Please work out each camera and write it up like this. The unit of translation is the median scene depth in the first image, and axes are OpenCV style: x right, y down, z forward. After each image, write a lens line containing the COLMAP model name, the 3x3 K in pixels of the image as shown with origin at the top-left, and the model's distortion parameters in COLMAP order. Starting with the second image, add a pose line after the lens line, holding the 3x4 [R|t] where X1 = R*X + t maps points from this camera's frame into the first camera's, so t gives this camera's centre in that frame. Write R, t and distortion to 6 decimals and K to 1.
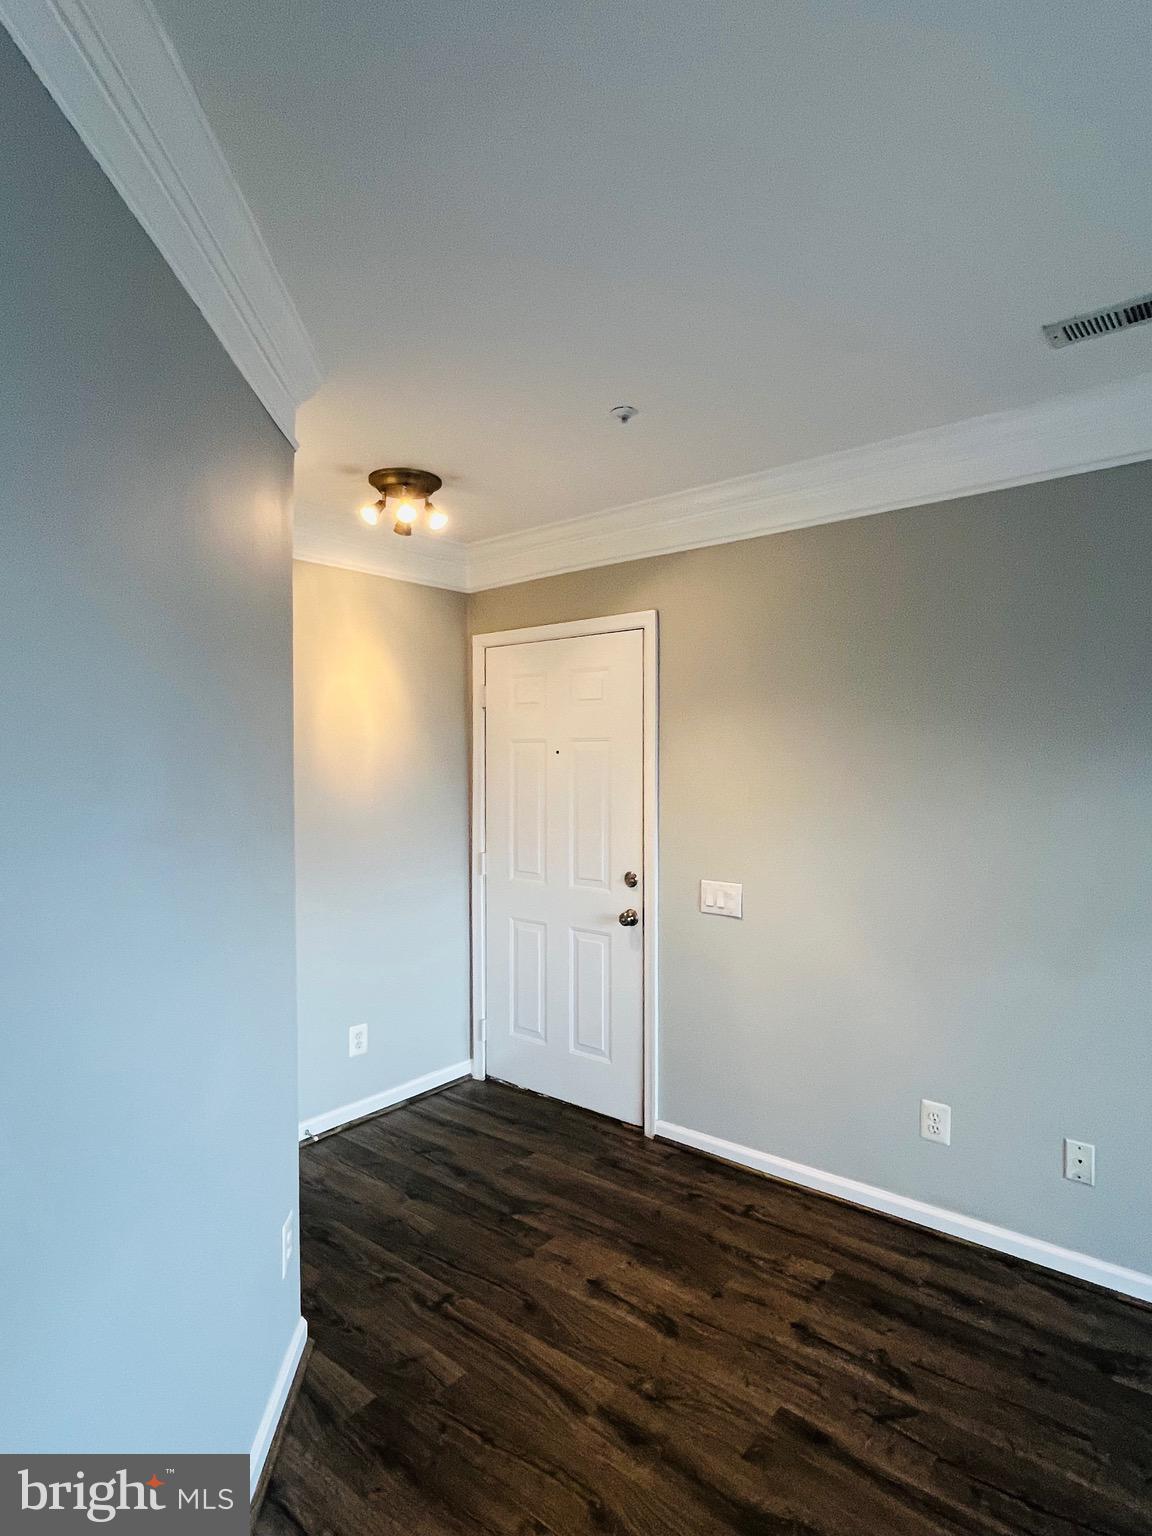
lens RADIAL K [[832.0, 0, 576.8], [0, 832.0, 767.9], [0, 0, 1]] dist [-0.002388, 0.002333]
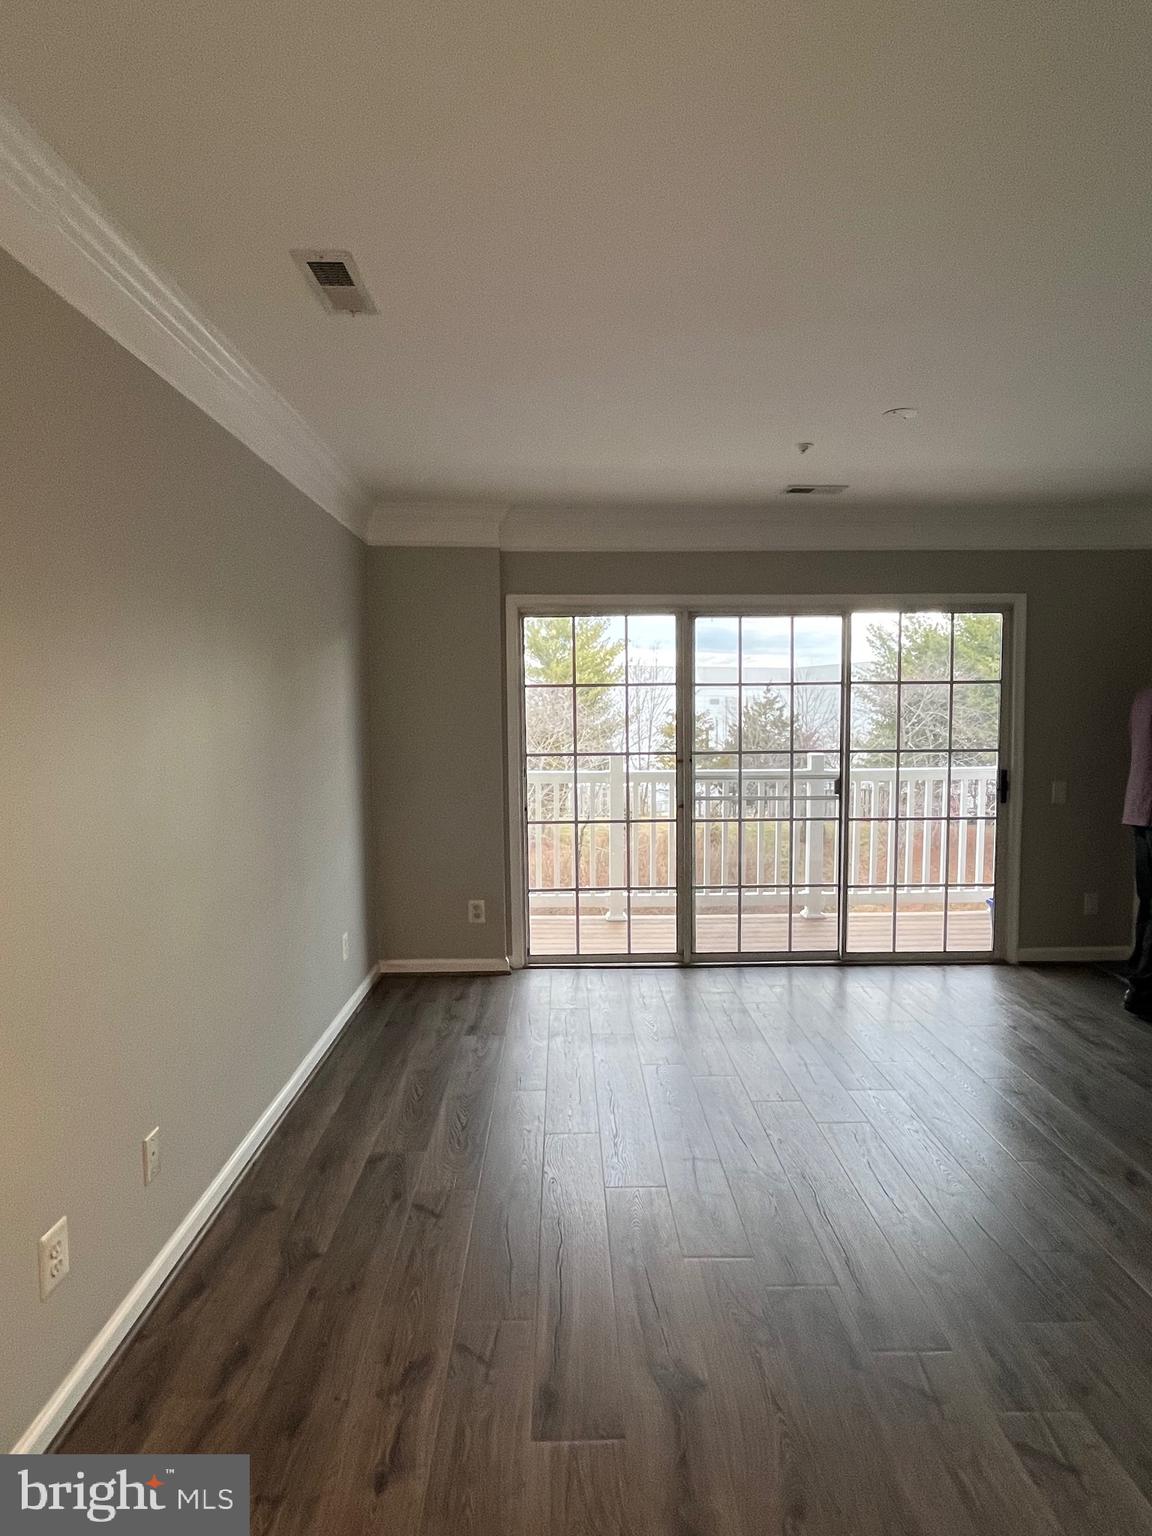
lens RADIAL K [[832.0, 0, 575.5], [0, 832.0, 767.9], [0, 0, 1]] dist [-0.002388, 0.002333]
pose [[-0.640244, -0.033317, 0.767449, -0.366256], [0.041349, 0.996116, 0.077739, 0.026612], [-0.767058, 0.081505, -0.636380, 1.313945]]
